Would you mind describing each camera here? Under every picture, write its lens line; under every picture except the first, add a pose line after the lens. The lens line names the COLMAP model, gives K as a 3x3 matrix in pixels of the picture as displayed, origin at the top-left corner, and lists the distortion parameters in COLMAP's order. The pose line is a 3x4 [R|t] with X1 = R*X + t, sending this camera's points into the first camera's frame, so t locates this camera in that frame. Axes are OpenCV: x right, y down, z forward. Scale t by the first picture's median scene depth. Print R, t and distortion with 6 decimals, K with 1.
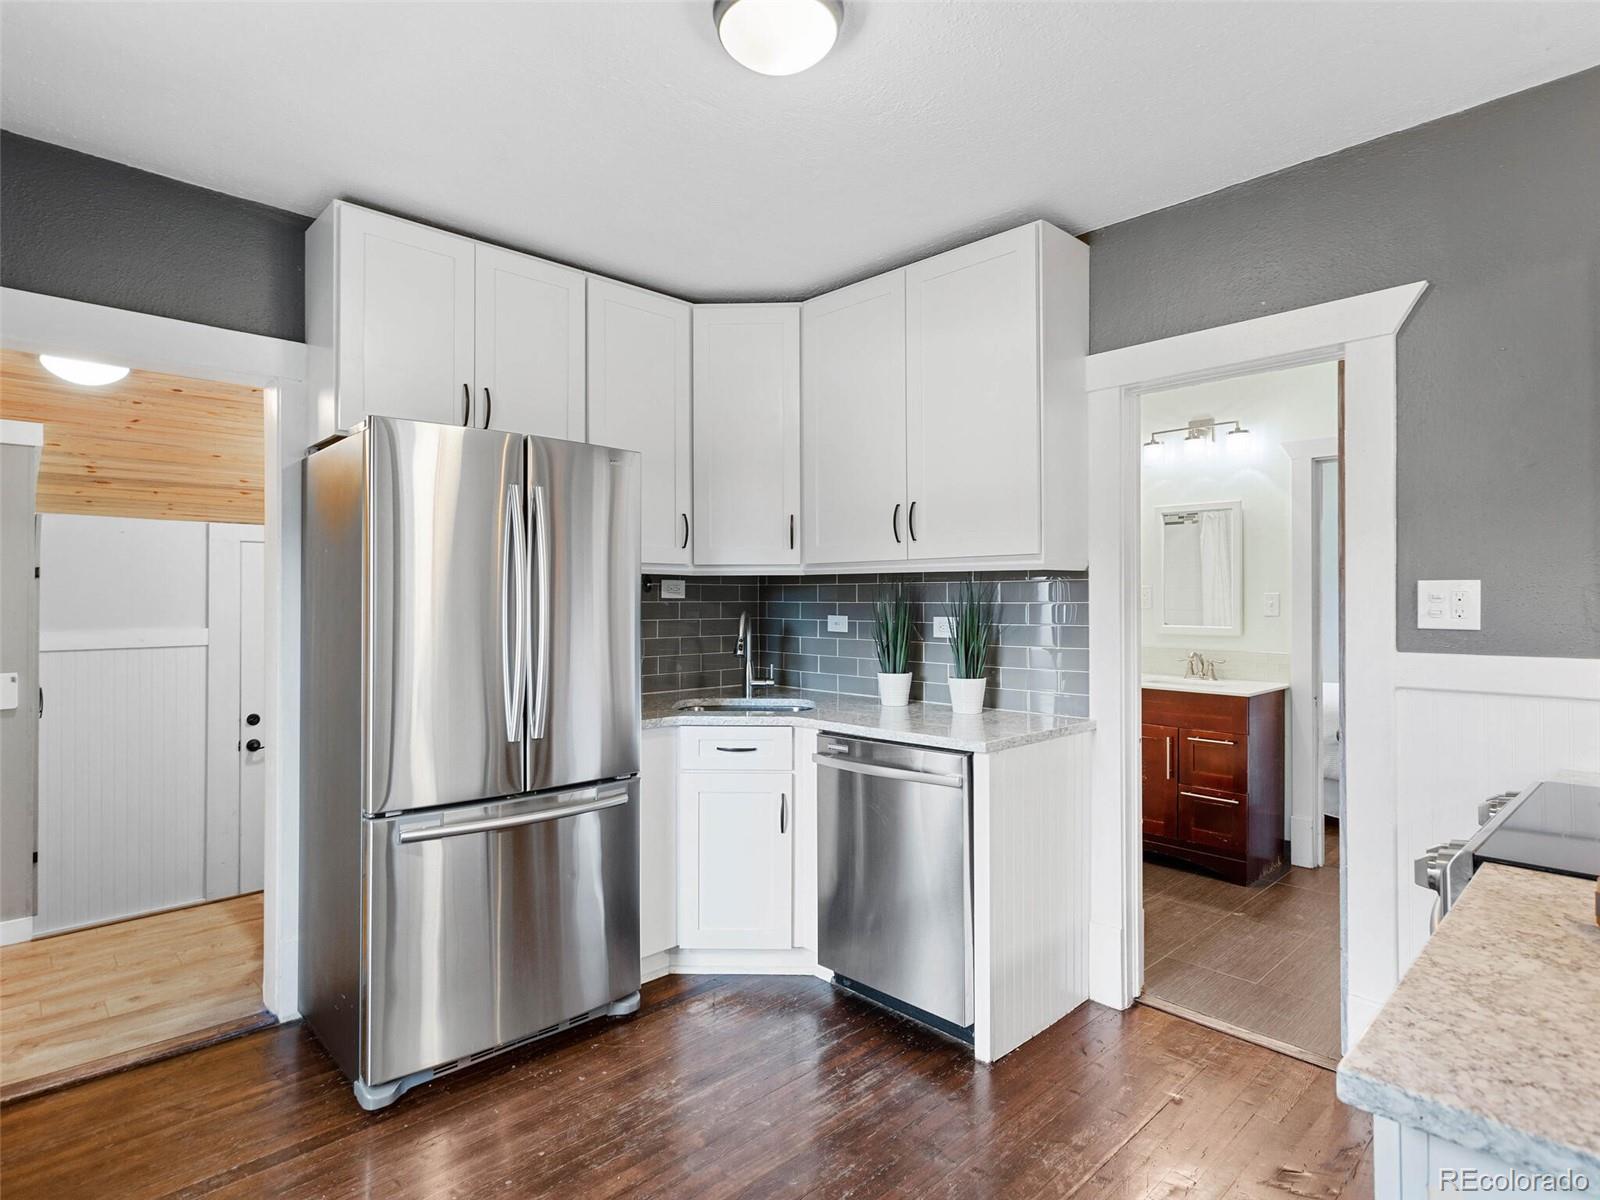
lens RADIAL K [[859.9, 0, 800.0], [0, 859.9, 600.0], [0, 0, 1]] dist [0.000281, -0.000054]
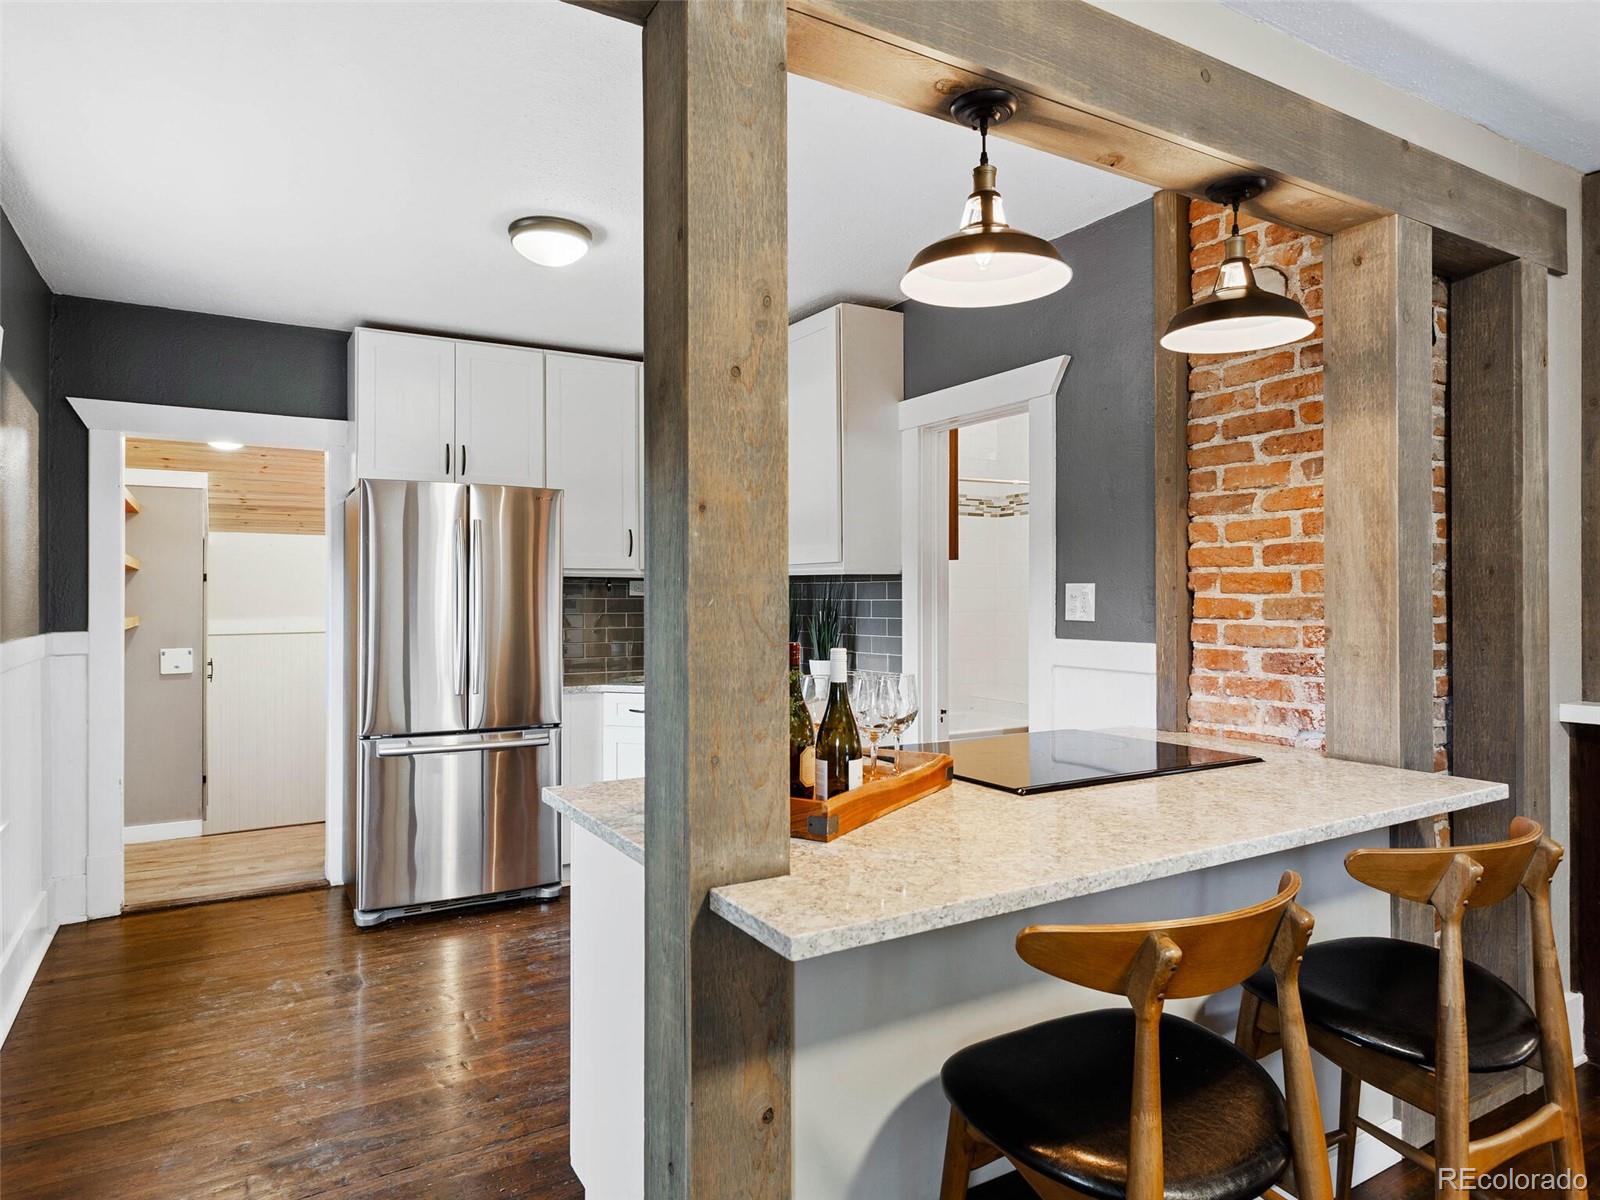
lens RADIAL K [[962.2, 0, 798.3], [0, 962.2, 595.9], [0, 0, 1]] dist [-0.003789, 0.001594]
pose [[0.975820, -0.001269, -0.218574, 0.514929], [0.002235, 0.999989, 0.004175, -0.008746], [0.218566, -0.004563, 0.975811, -0.411239]]
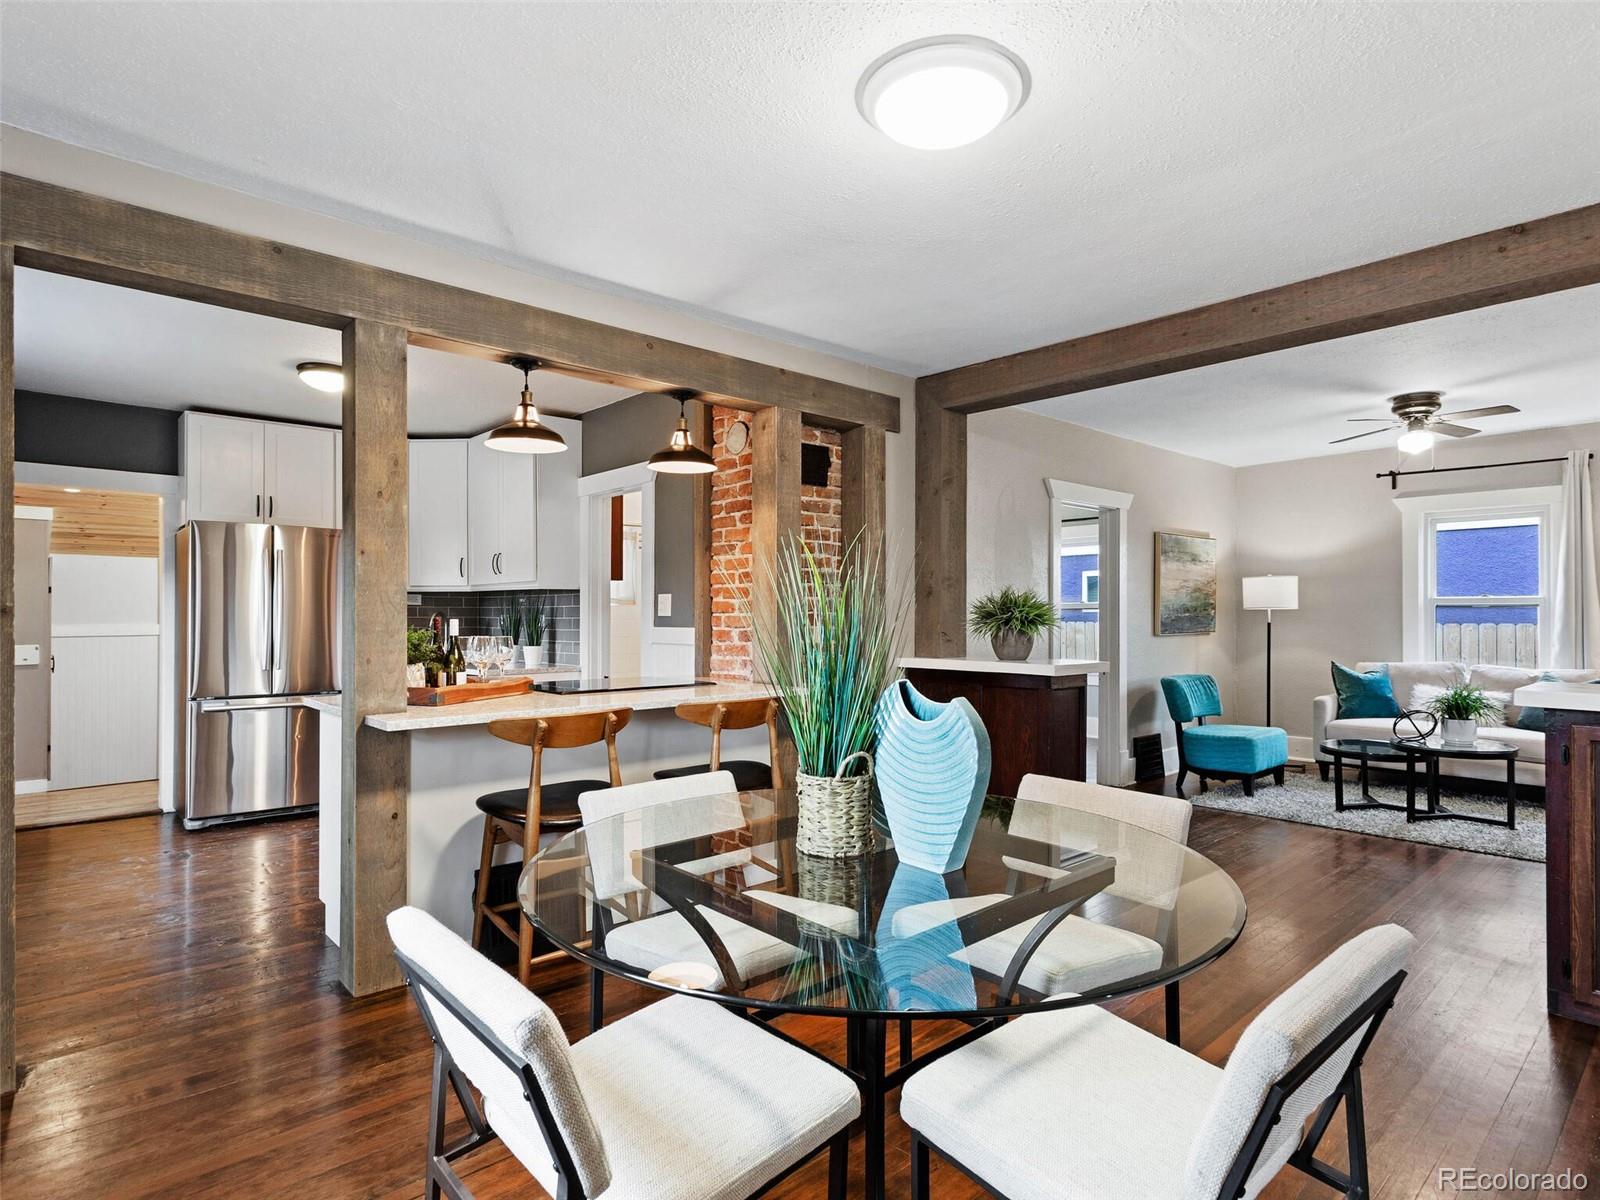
lens RADIAL K [[858.4, 0, 793.2], [0, 858.4, 614.5], [0, 0, 1]] dist [0.002238, 0.001936]
pose [[0.999617, -0.000224, -0.027660, 0.899920], [0.000268, 0.999999, 0.001591, 0.020555], [0.027659, -0.001597, 0.999616, -0.949604]]
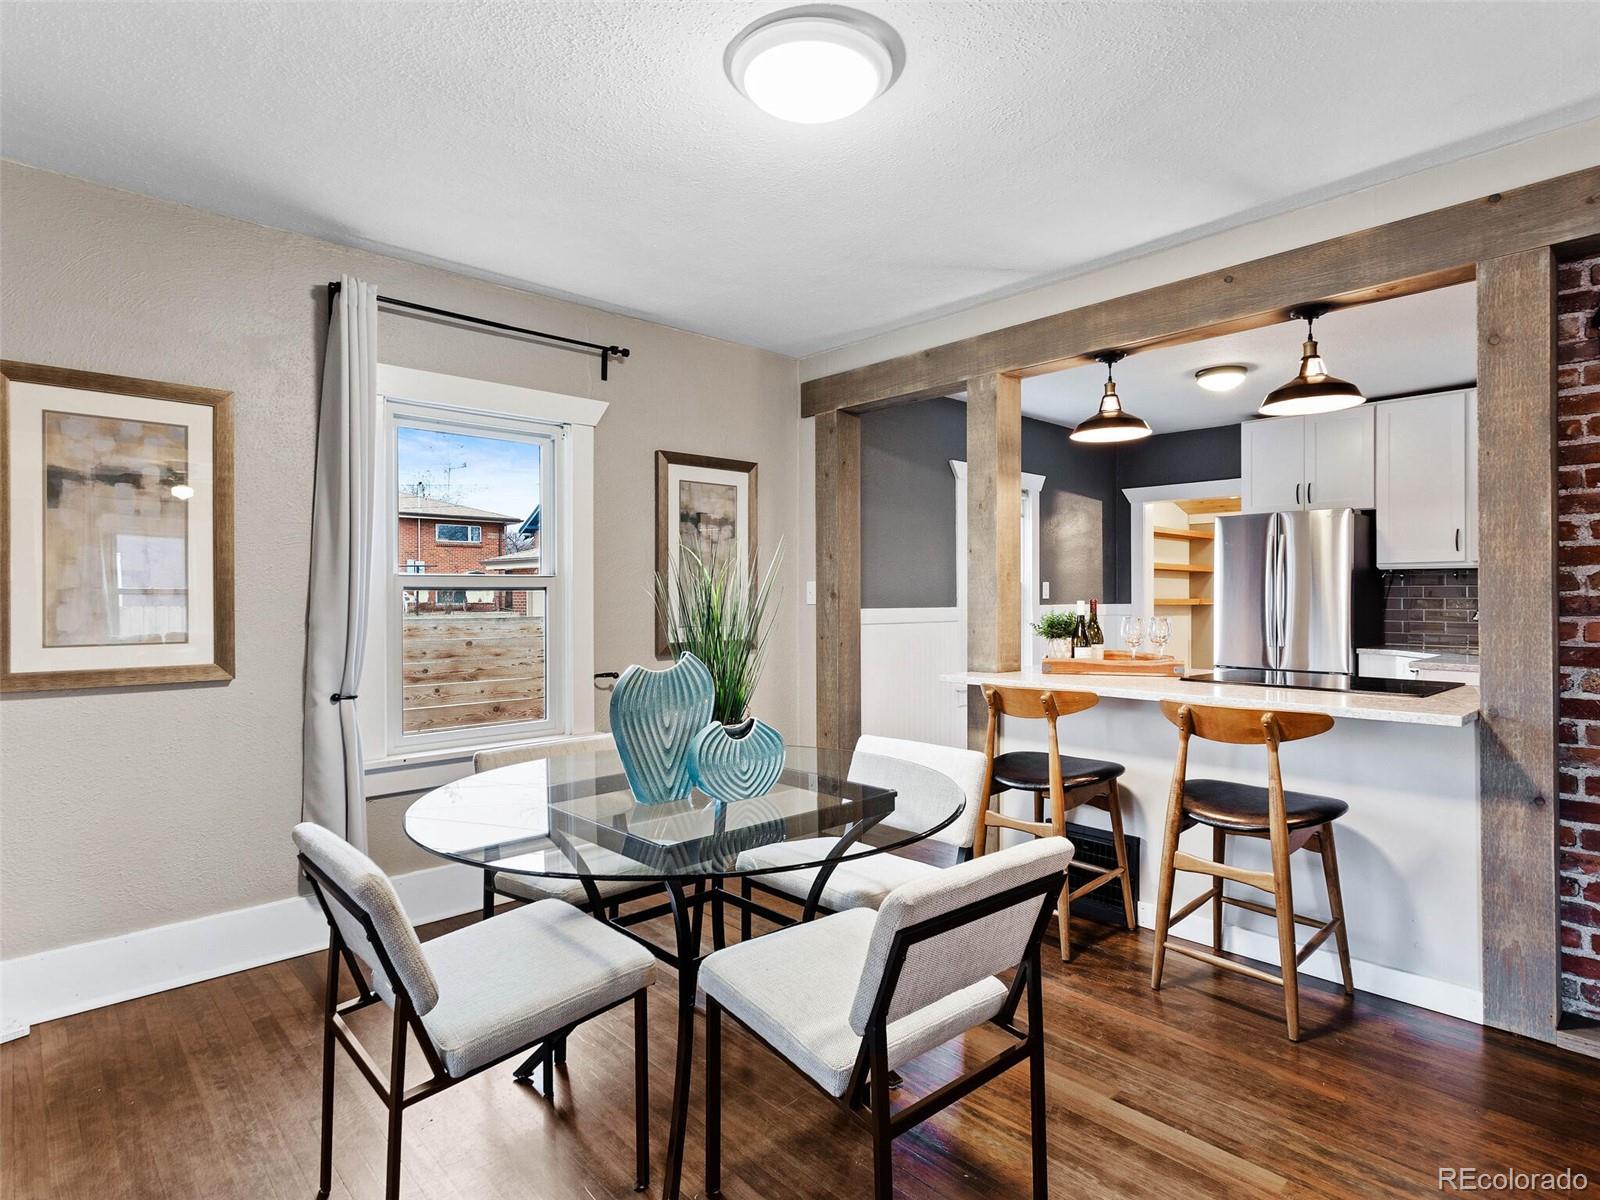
lens RADIAL K [[859.9, 0, 800.0], [0, 859.9, 600.0], [0, 0, 1]] dist [0.000281, -0.000054]
pose [[-0.003959, 0.002896, -0.999988, 1.740441], [0.006924, 0.999972, 0.002869, 0.019239], [0.999968, -0.006912, -0.003979, -0.212942]]
